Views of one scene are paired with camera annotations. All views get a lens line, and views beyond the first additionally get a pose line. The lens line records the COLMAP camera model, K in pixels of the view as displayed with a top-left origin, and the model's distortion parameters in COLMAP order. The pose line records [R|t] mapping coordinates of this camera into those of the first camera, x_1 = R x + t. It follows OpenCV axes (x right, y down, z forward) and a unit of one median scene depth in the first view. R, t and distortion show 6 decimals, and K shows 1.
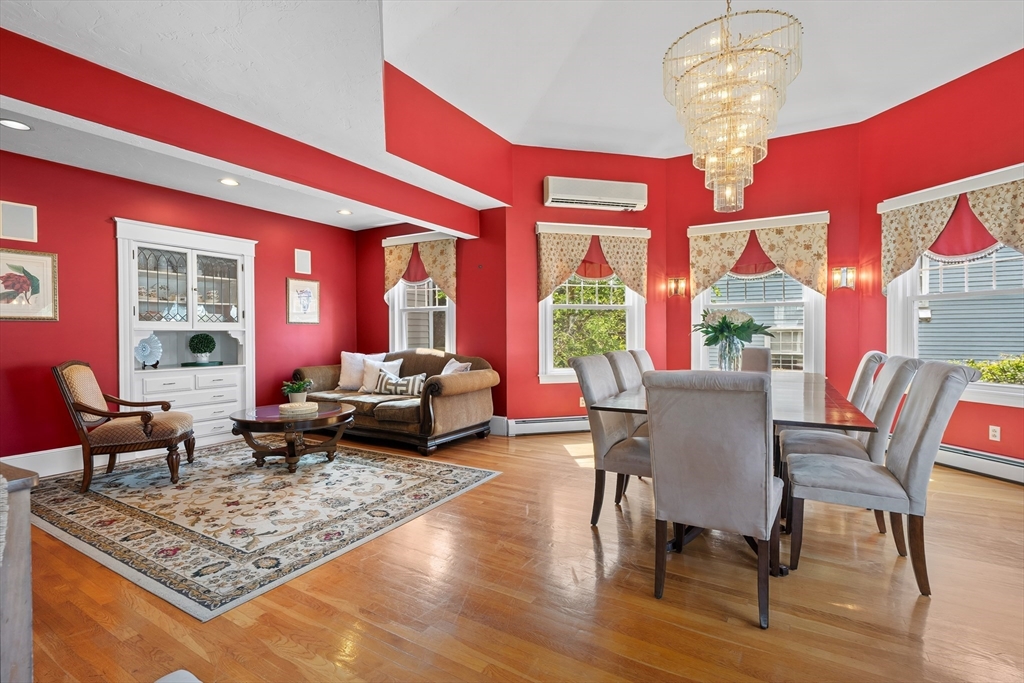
lens RADIAL K [[475.2, 0, 512.1], [0, 475.2, 336.5], [0, 0, 1]] dist [-0.003779, 0.000271]
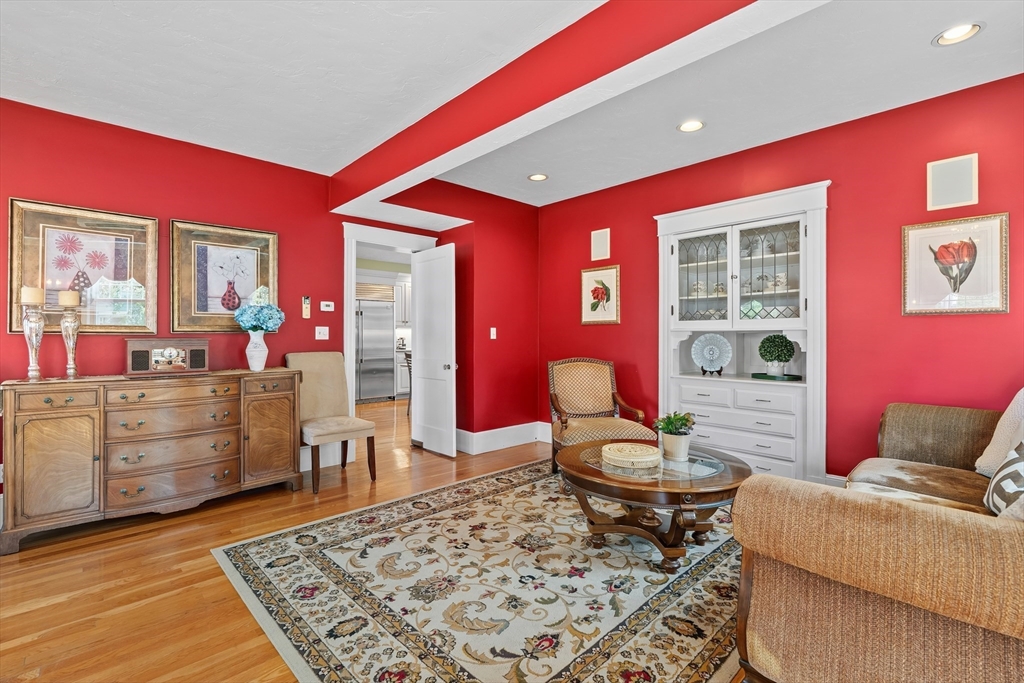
lens RADIAL K [[465.5, 0, 512.0], [0, 465.5, 341.5], [0, 0, 1]] dist [-0.000731, 0.000664]
pose [[-0.270747, 0.014458, -0.962542, 0.224230], [-0.006068, 0.999842, 0.016725, -0.009340], [0.962631, 0.010369, -0.270617, 1.288589]]
